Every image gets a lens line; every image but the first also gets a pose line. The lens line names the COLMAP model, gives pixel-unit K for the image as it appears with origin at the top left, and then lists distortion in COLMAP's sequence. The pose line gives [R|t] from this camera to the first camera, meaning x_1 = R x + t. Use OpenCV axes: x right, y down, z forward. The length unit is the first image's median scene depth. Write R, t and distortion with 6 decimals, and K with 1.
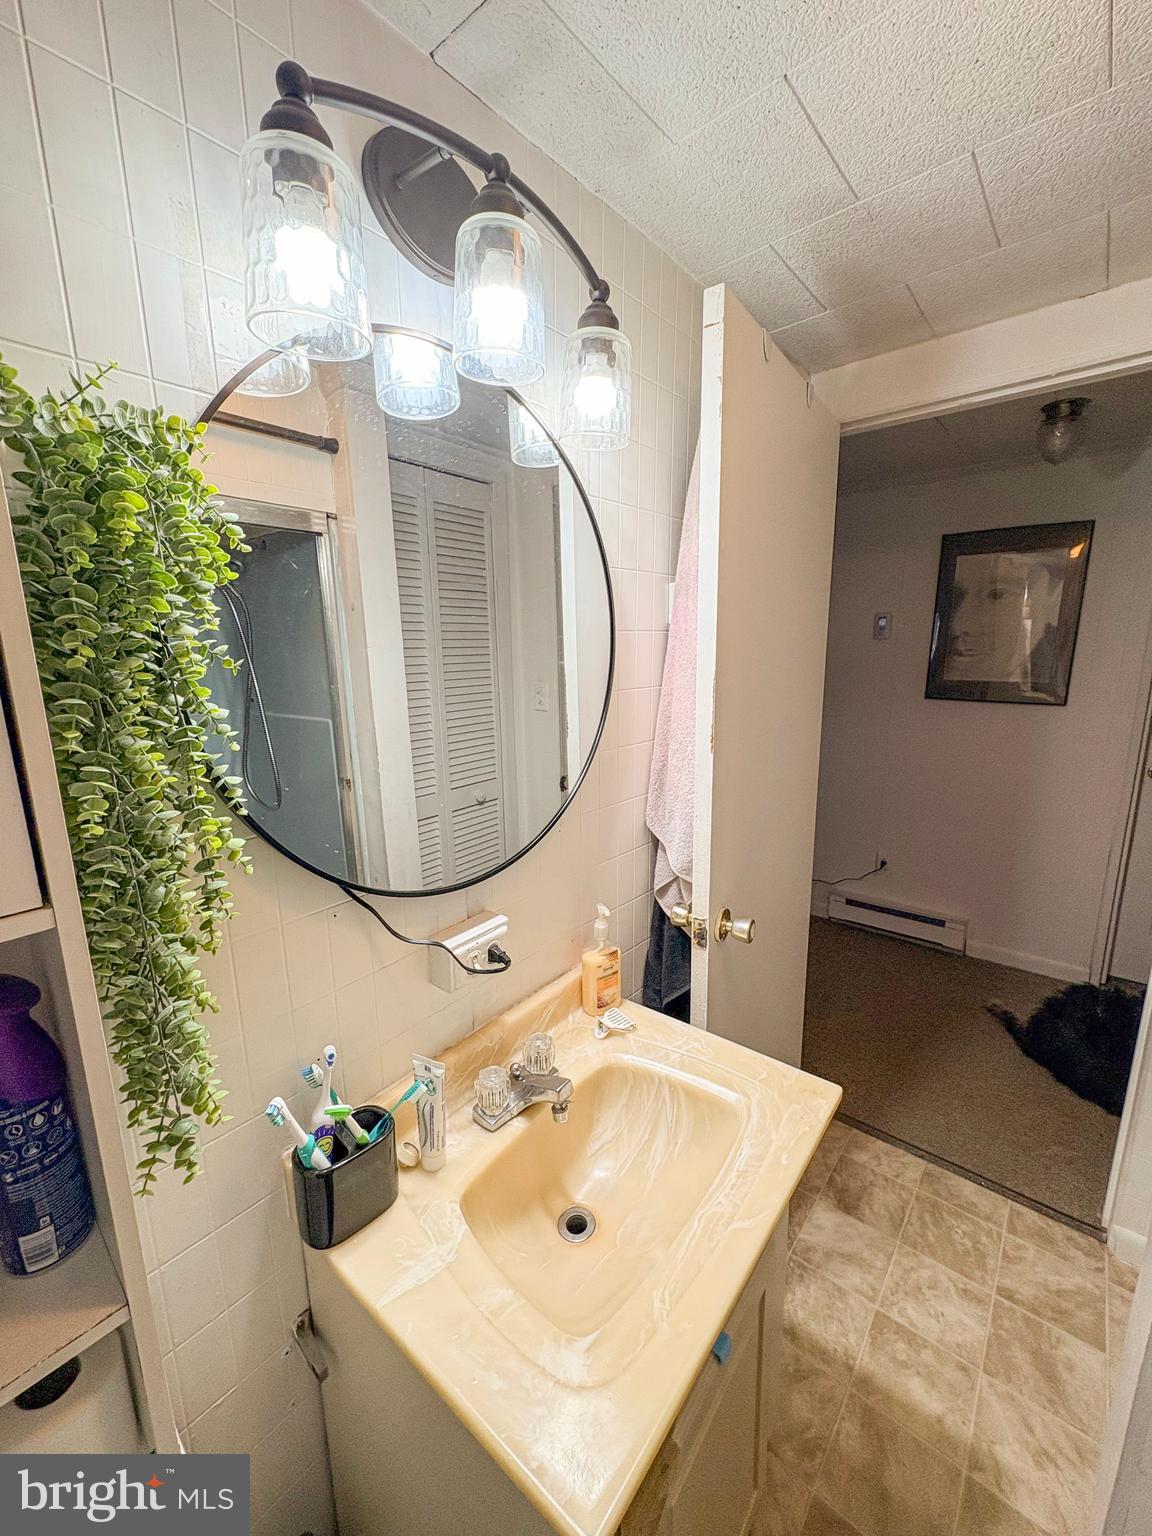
lens RADIAL K [[610.1, 0, 576.0], [0, 610.1, 768.0], [0, 0, 1]] dist [-0.001813, 0.000004]
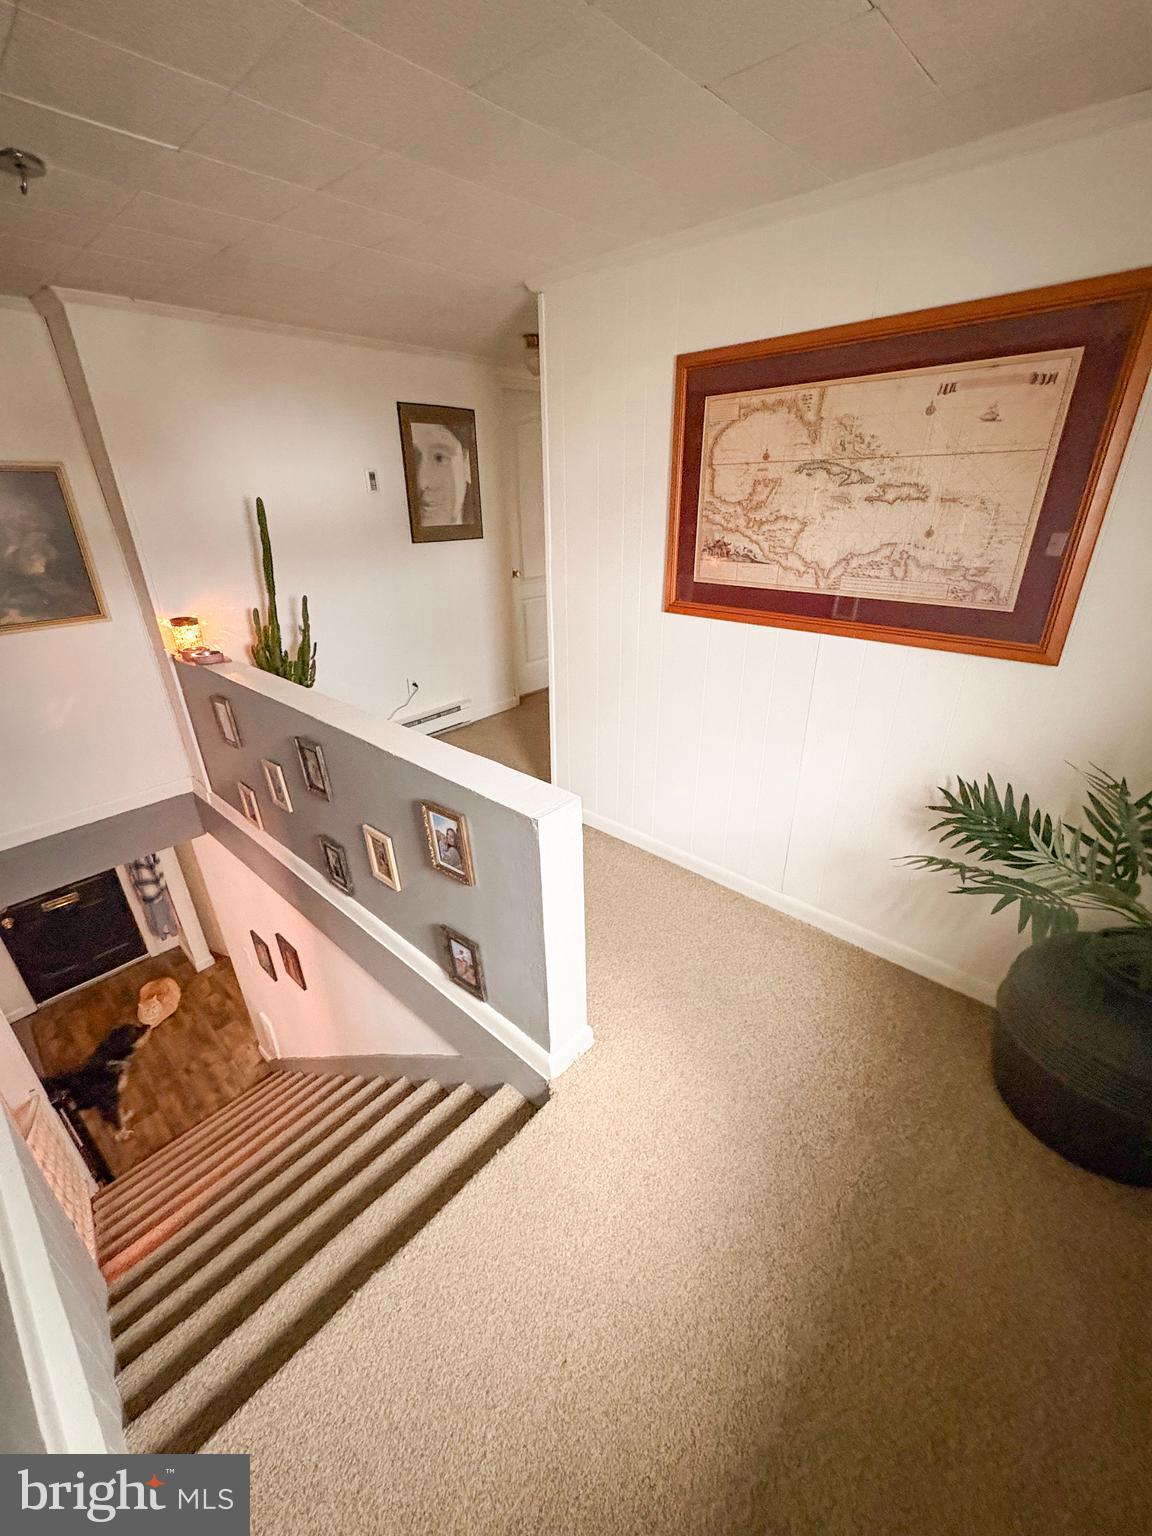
lens RADIAL K [[610.1, 0, 576.0], [0, 610.1, 768.0], [0, 0, 1]] dist [-0.001813, 0.000004]
pose [[0.032444, -0.402179, 0.914986, -0.803349], [0.219989, 0.895891, 0.385985, -0.115854], [-0.974963, 0.188763, 0.117541, 0.642093]]
